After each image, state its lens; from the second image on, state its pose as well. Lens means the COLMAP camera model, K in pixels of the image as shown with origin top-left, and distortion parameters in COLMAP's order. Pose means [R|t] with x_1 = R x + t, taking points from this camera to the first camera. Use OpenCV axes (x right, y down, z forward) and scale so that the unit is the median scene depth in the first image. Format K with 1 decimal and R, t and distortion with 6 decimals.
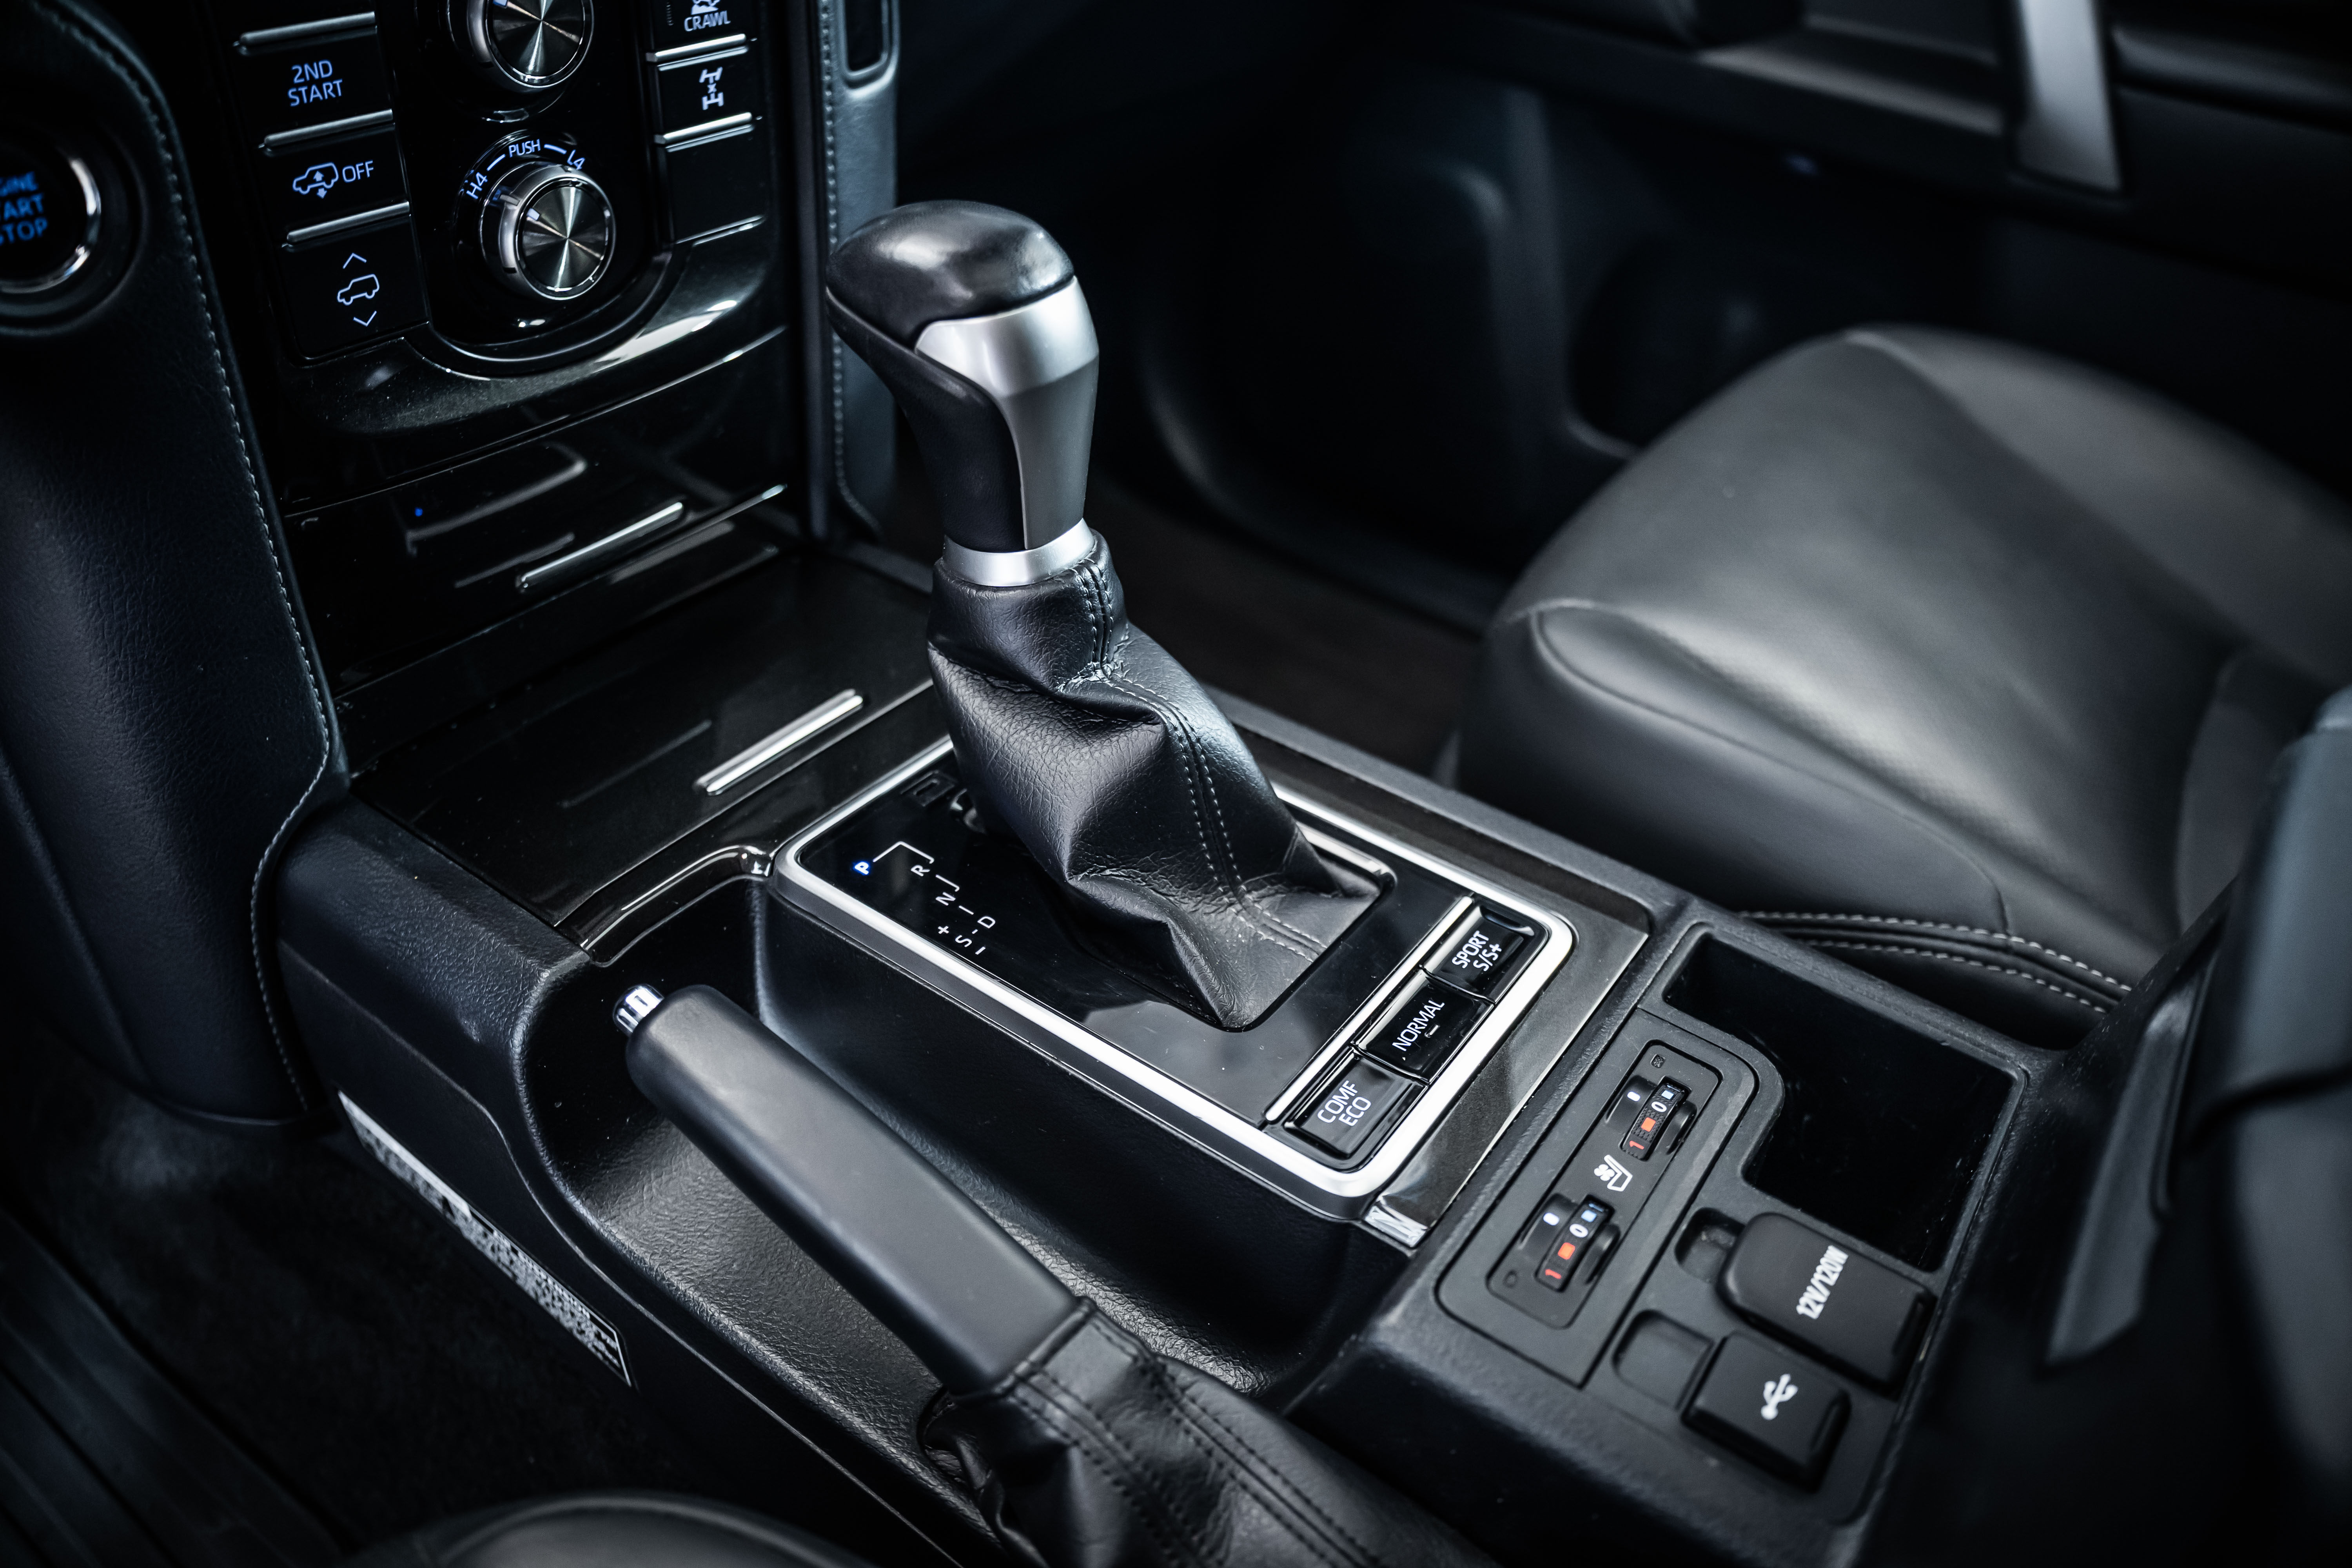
lens RADIAL K [[1671.5, 0, 1158.7], [0, 1671.5, 795.4], [0, 0, 1]] dist [-0.156483, 0.098401]
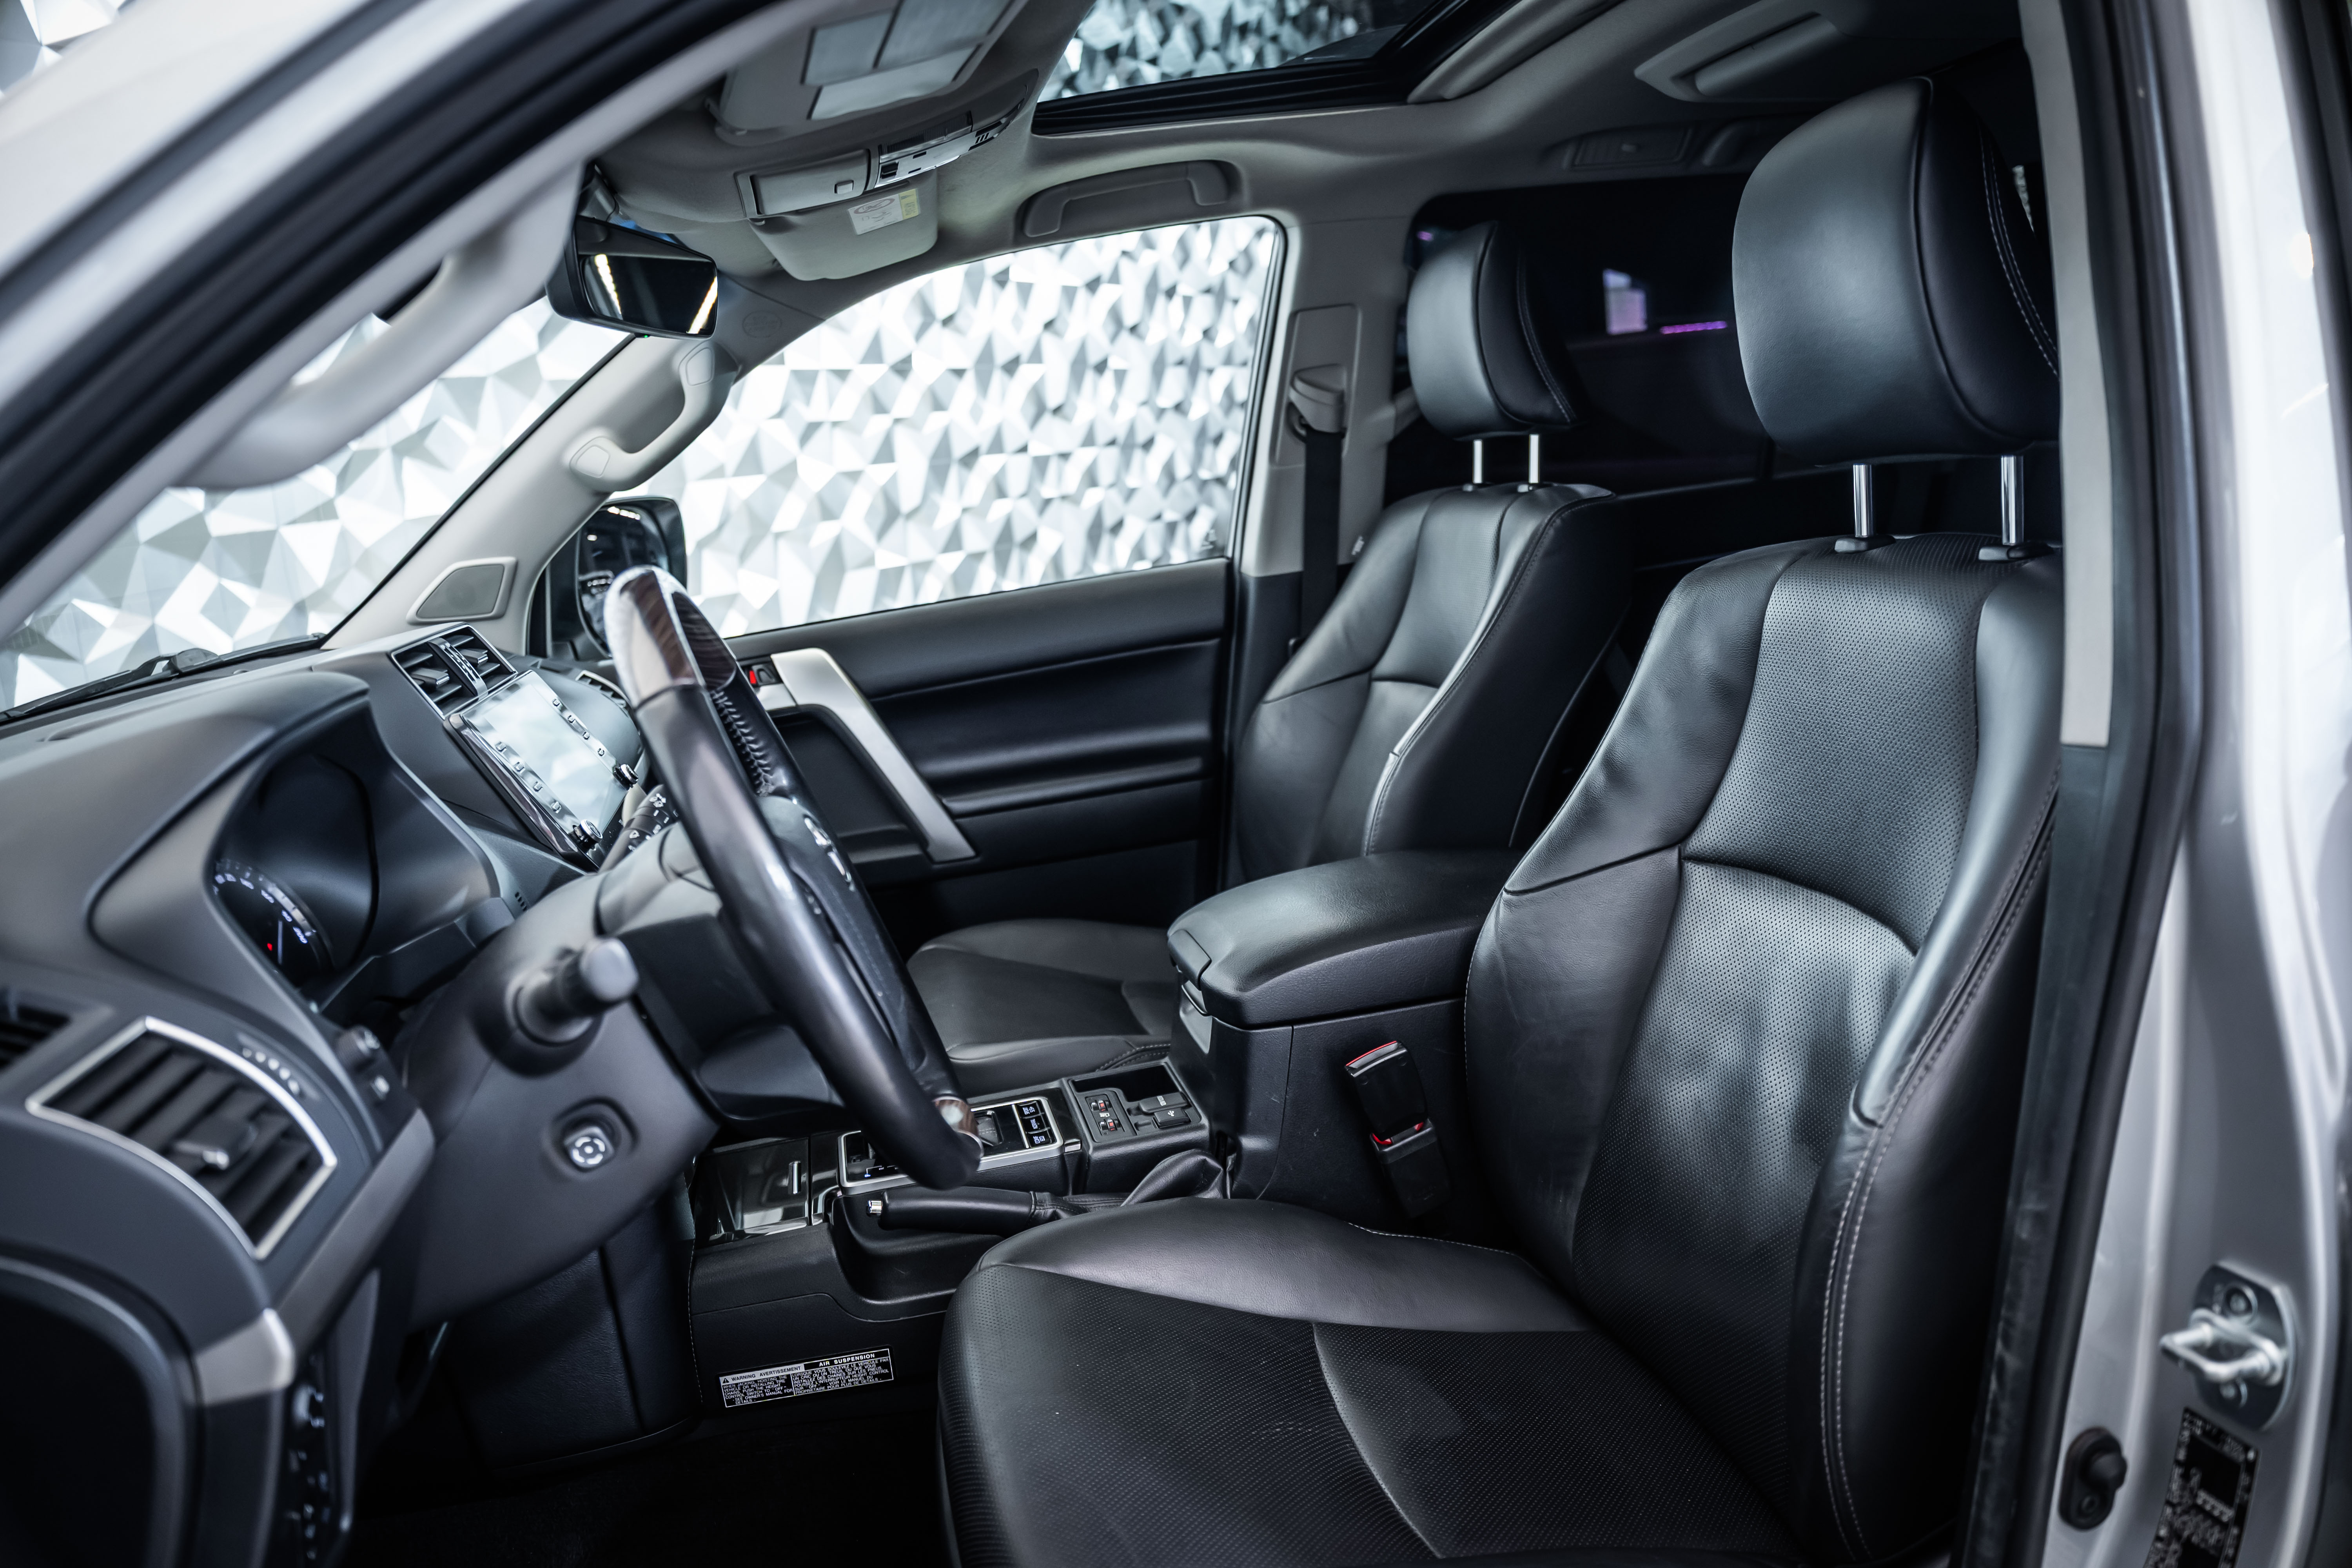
lens RADIAL K [[1654.3, 0, 1176.0], [0, 1654.3, 784.0], [0, 0, 1]] dist [-0.152963, 0.071479]
pose [[0.657937, -0.285811, 0.696729, -1.749664], [0.561624, 0.802576, -0.201123, 0.402745], [-0.501695, 0.523625, 0.688563, -1.812579]]
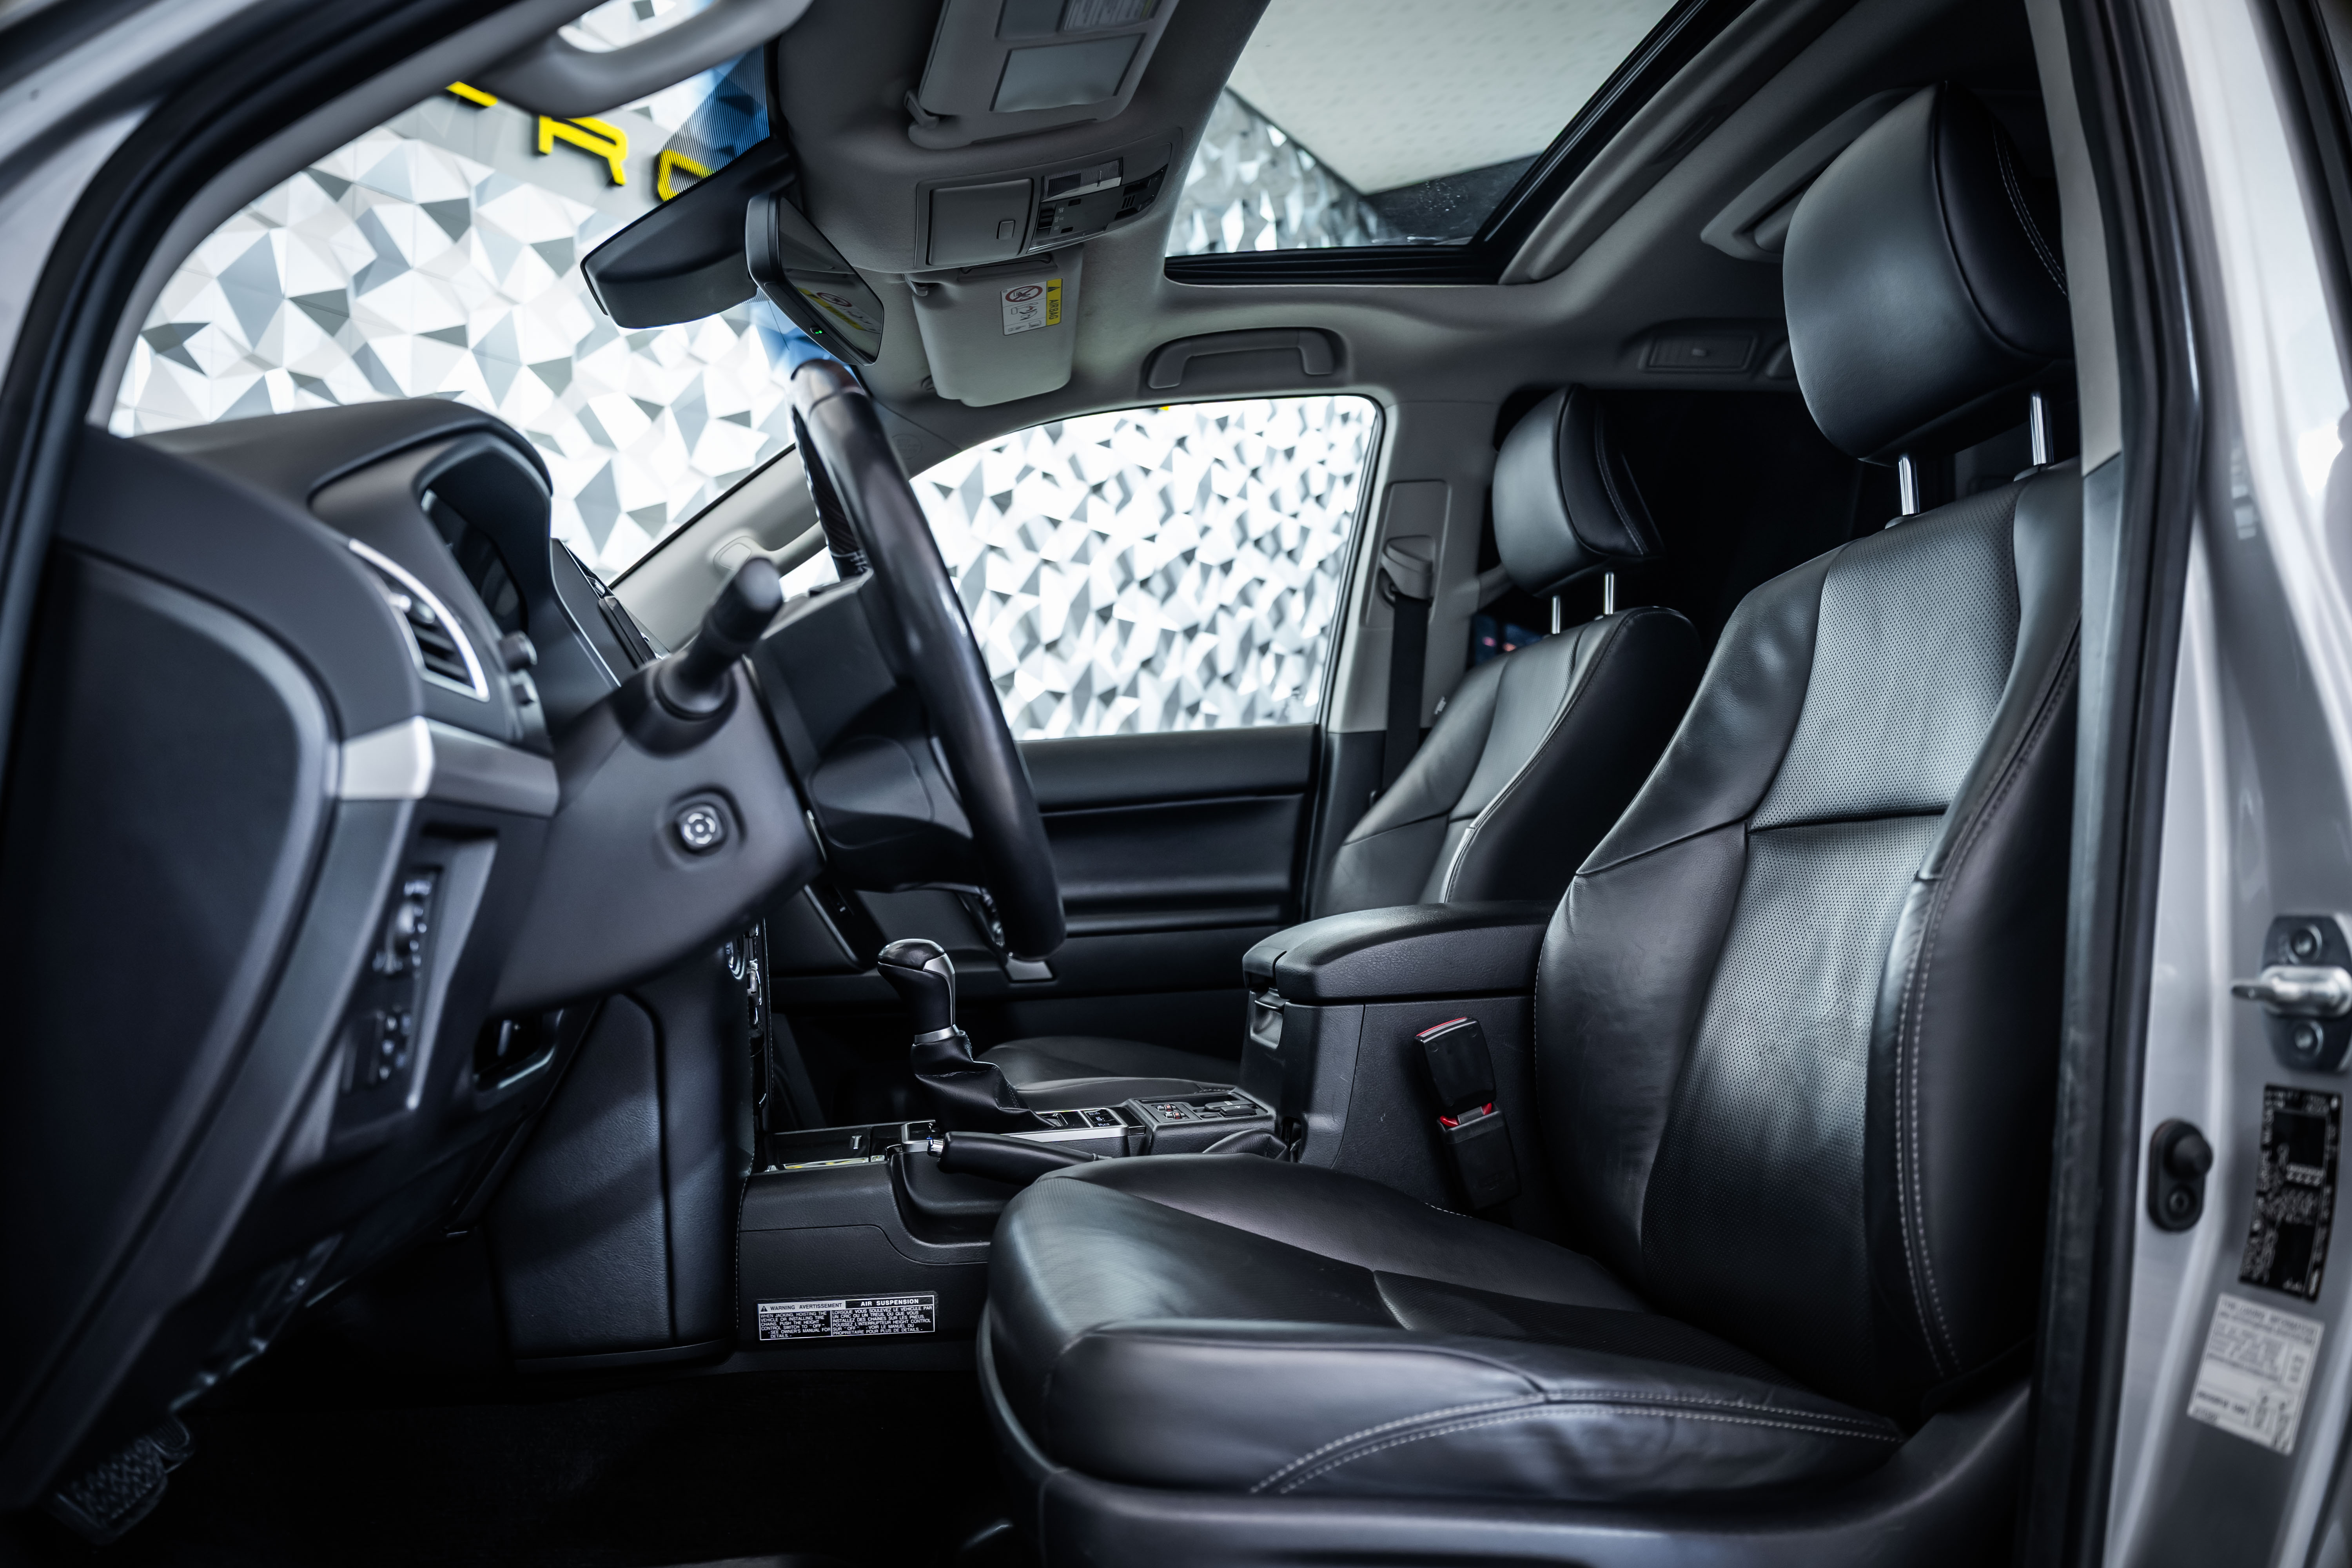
lens RADIAL K [[1654.3, 0, 1176.0], [0, 1654.3, 784.0], [0, 0, 1]] dist [-0.152963, 0.071479]
pose [[0.700222, -0.061938, 0.711233, -2.020157], [0.495004, 0.760000, -0.421156, 1.062747], [-0.514451, 0.646966, 0.562828, -1.420969]]
